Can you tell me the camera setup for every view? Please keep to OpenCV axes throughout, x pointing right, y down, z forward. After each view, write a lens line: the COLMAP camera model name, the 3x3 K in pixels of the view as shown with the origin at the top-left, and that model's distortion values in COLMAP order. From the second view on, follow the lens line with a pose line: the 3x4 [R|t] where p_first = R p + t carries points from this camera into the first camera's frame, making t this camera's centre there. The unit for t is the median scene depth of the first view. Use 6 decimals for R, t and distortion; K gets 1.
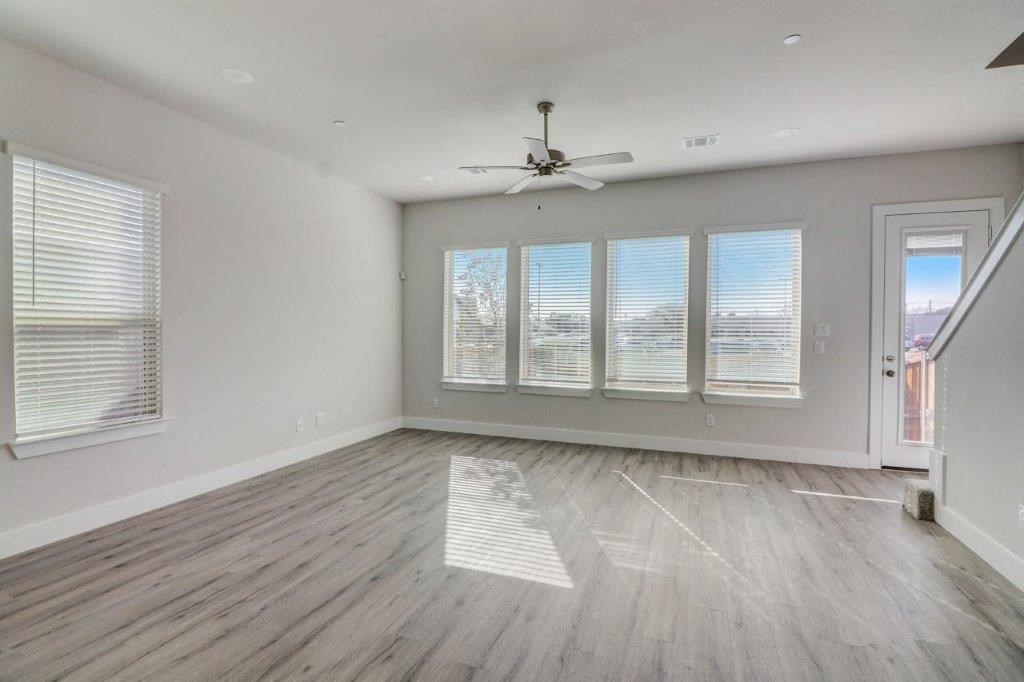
lens RADIAL K [[494.2, 0, 508.6], [0, 494.2, 332.3], [0, 0, 1]] dist [0.000448, 0.000217]
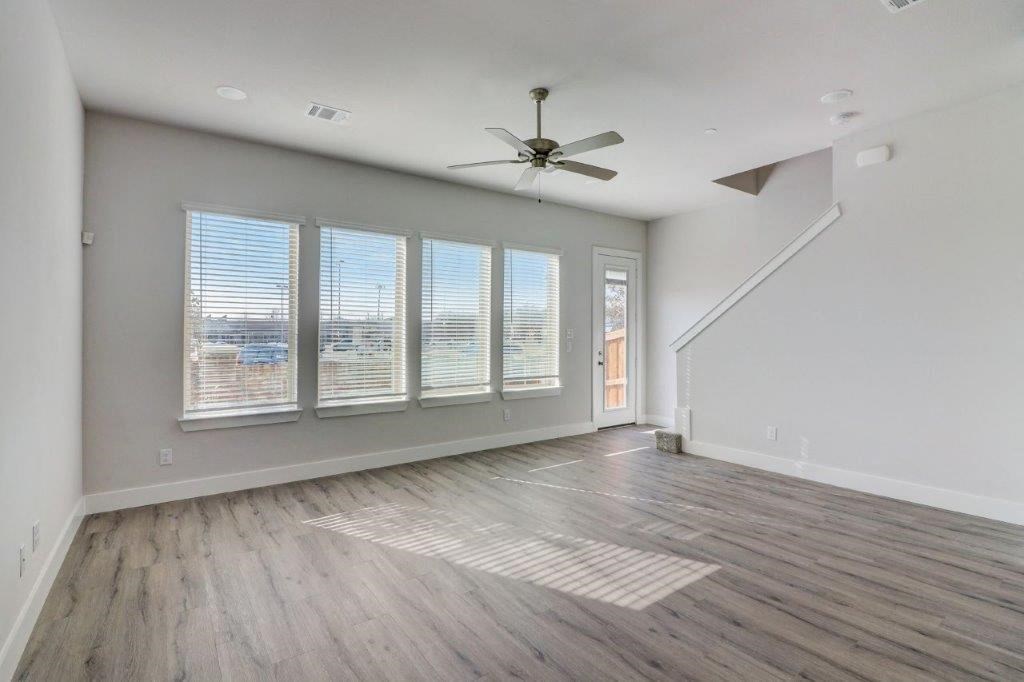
lens RADIAL K [[494.2, 0, 500.4], [0, 494.2, 330.6], [0, 0, 1]] dist [0.000448, 0.000217]
pose [[0.549894, 0.002081, 0.835232, -0.557424], [0.010432, 0.999902, -0.009359, -0.002294], [-0.835169, 0.013859, 0.549818, 0.418846]]
